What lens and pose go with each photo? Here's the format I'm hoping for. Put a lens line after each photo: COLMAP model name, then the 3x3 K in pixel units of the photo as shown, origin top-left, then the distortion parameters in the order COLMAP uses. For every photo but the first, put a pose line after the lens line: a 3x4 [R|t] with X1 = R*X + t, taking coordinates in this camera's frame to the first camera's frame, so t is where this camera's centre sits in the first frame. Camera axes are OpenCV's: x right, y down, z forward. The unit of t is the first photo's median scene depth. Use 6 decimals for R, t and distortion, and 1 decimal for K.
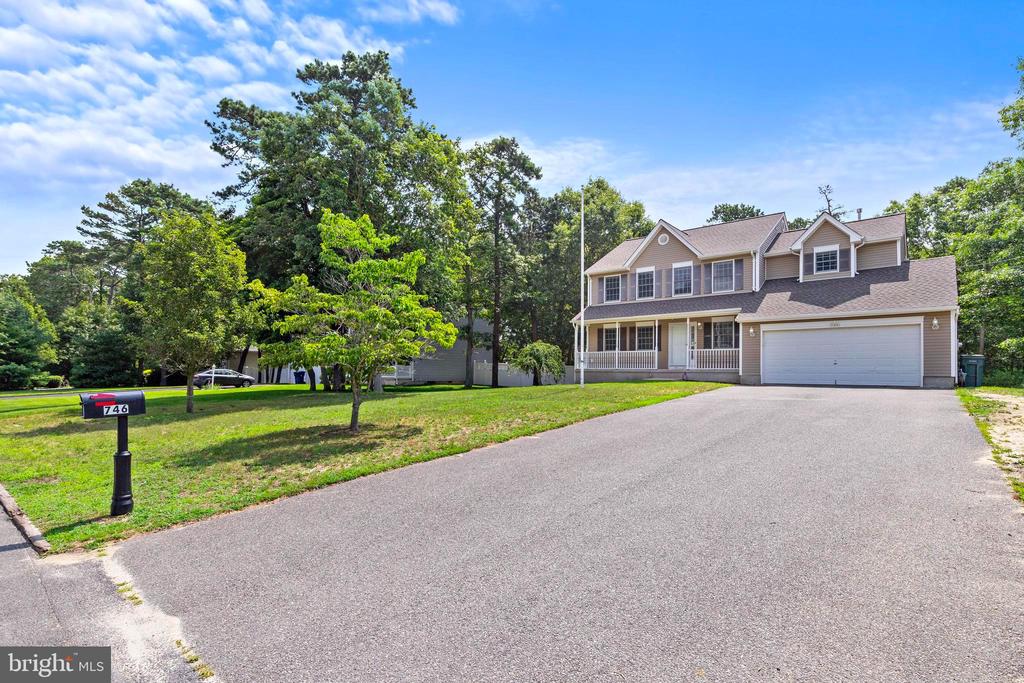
lens RADIAL K [[494.5, 0, 512.6], [0, 494.5, 361.9], [0, 0, 1]] dist [0.012966, -0.000011]
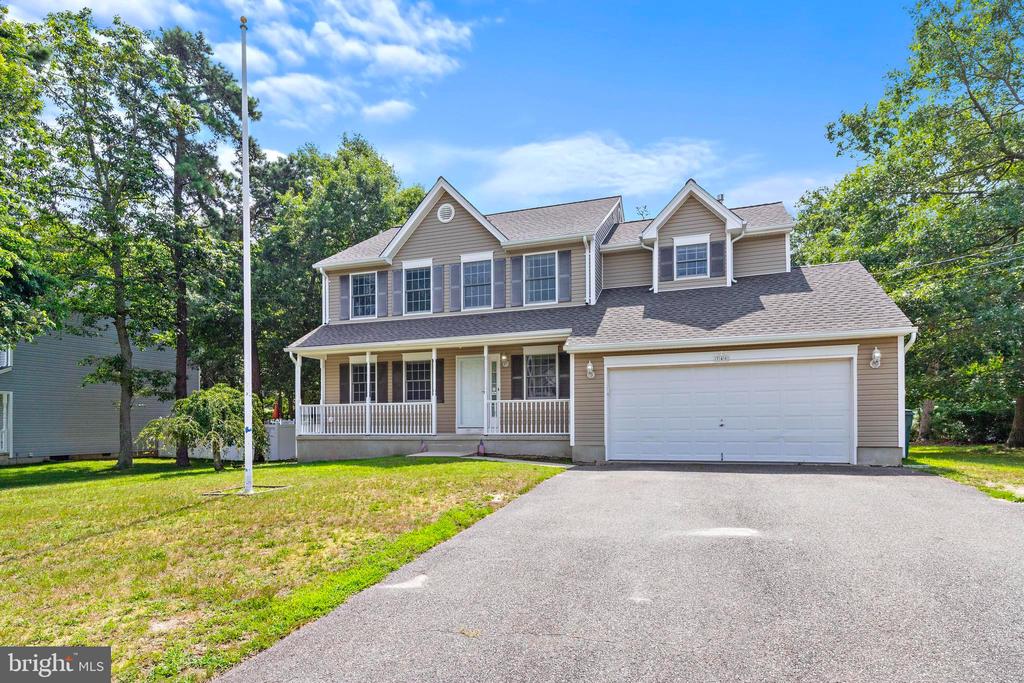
lens RADIAL K [[557.8, 0, 503.7], [0, 557.8, 423.1], [0, 0, 1]] dist [0.002048, -0.000001]
pose [[0.936630, -0.012945, 0.350082, 0.141284], [0.007097, 0.999813, 0.017983, -0.009860], [-0.350249, -0.014359, 0.936546, 0.372391]]
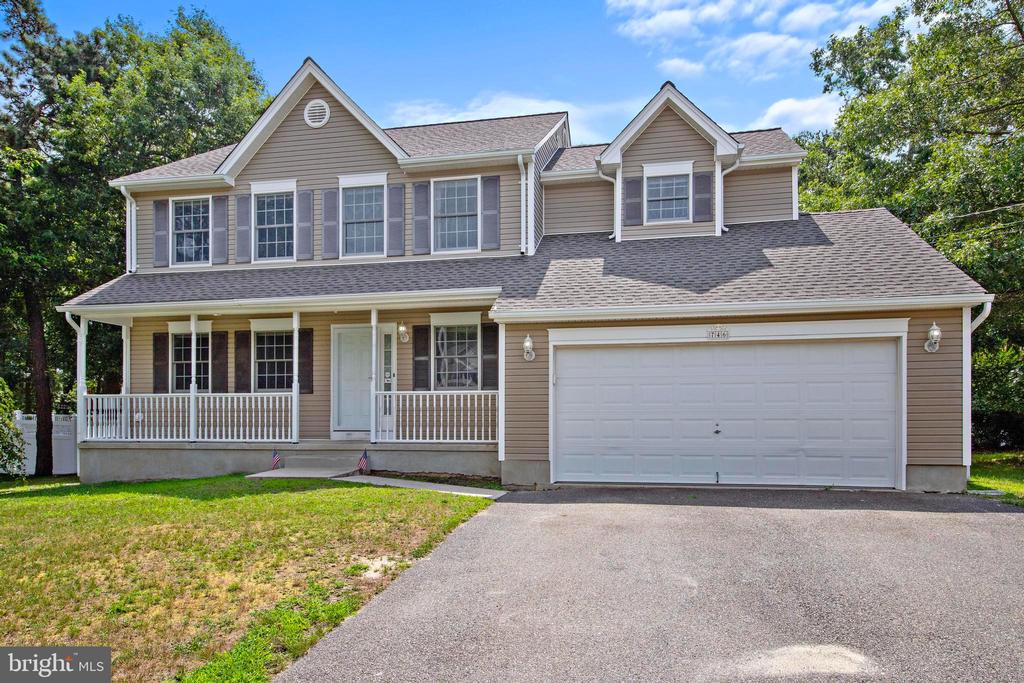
lens RADIAL K [[677.7, 0, 506.1], [0, 677.7, 419.3], [0, 0, 1]] dist [0.010062, 0.000350]
pose [[0.879984, -0.010316, 0.474892, 0.186563], [-0.000778, 0.999732, 0.023157, -0.014974], [-0.475003, -0.020747, 0.879740, 0.467311]]
